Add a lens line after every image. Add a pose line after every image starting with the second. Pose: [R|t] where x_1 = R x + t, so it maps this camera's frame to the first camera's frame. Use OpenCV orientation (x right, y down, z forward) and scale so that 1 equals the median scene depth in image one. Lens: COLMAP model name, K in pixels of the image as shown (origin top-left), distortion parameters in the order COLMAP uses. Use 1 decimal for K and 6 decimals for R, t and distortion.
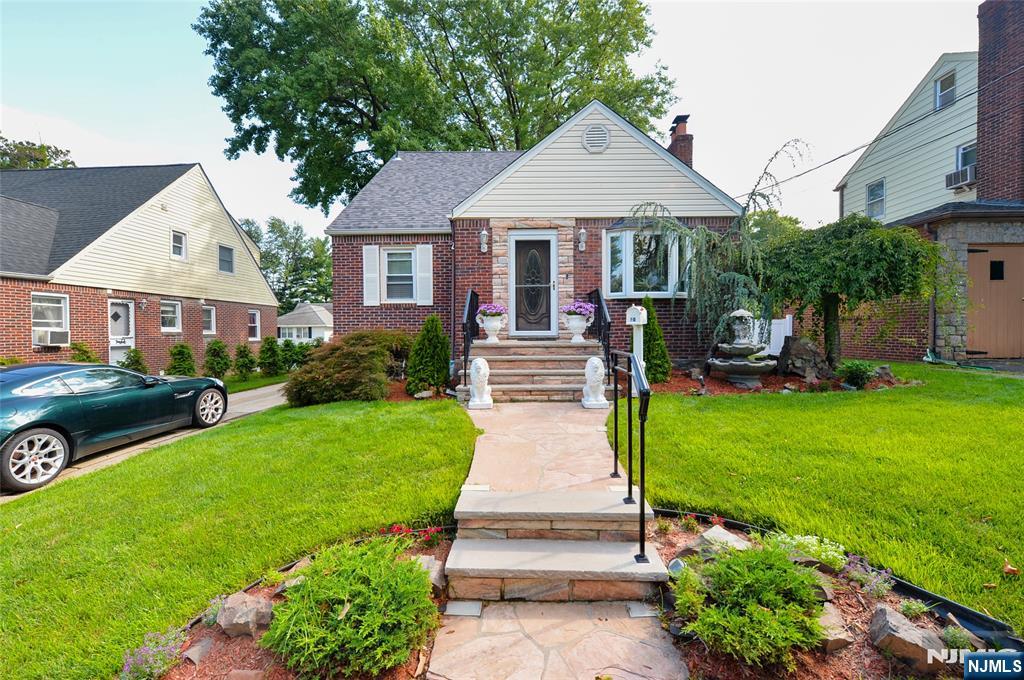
lens RADIAL K [[408.9, 0, 512.0], [0, 408.9, 340.0], [0, 0, 1]] dist [-0.002729, -0.000145]
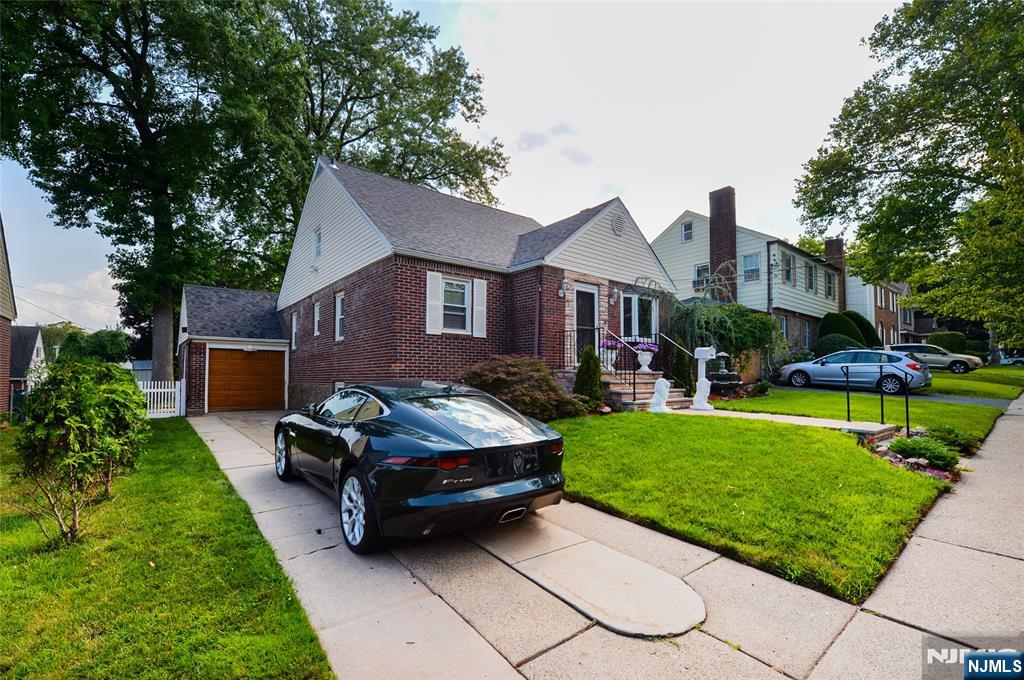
lens RADIAL K [[437.6, 0, 512.6], [0, 437.6, 372.1], [0, 0, 1]] dist [-0.000323, -0.000007]
pose [[0.765004, 0.011596, 0.643921, -0.863848], [0.011225, 0.999446, -0.031334, 0.038329], [-0.643927, 0.031199, 0.764450, 0.103115]]
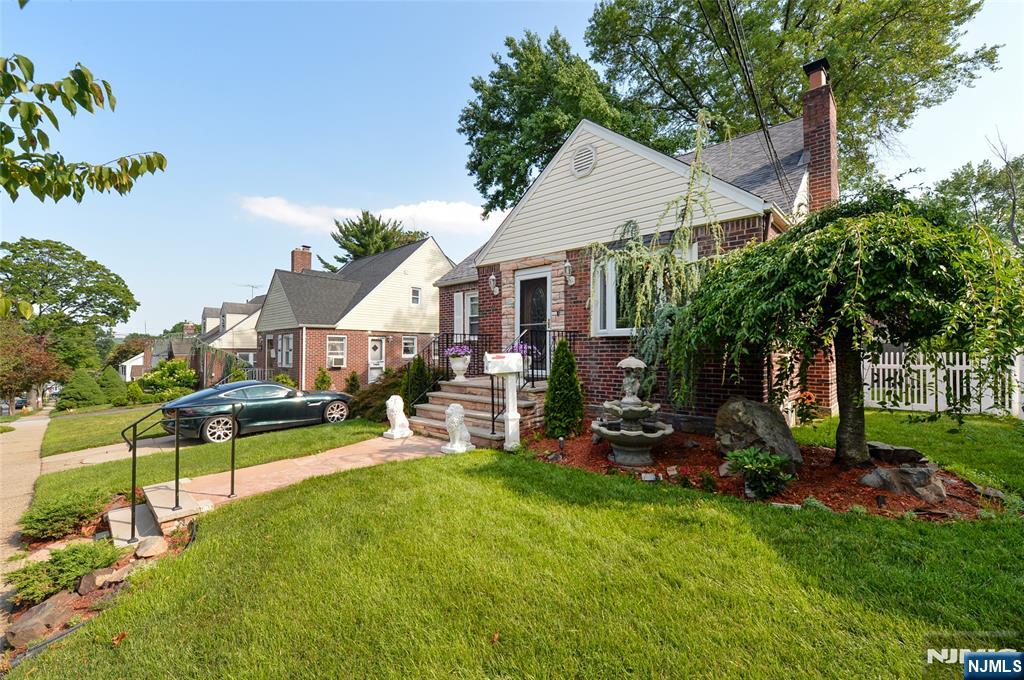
lens RADIAL K [[429.8, 0, 512.0], [0, 429.8, 340.0], [0, 0, 1]] dist [0.039775, -0.000051]
pose [[0.740462, -0.007094, -0.672061, 0.624336], [-0.024837, 0.998972, -0.037910, -0.047273], [0.671640, 0.044762, 0.739525, 0.171306]]
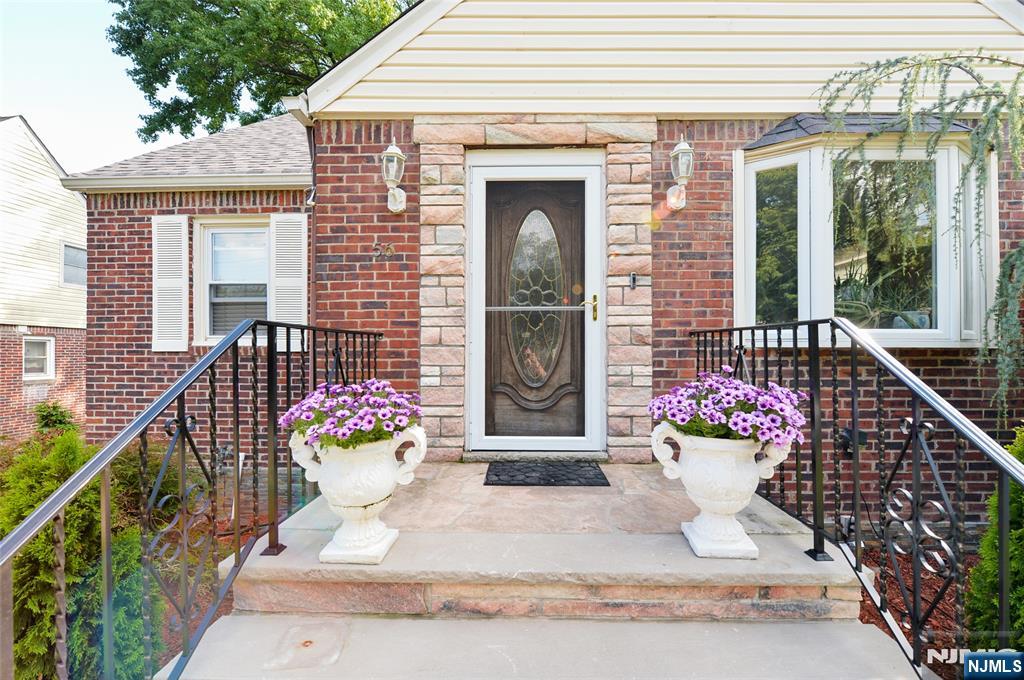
lens RADIAL K [[407.9, 0, 516.8], [0, 407.9, 347.2], [0, 0, 1]] dist [-0.005581, -0.000138]
pose [[0.999969, 0.006872, -0.003853, 0.032247], [-0.007007, 0.999317, -0.036283, -0.075435], [0.003601, 0.036309, 0.999334, 0.567203]]
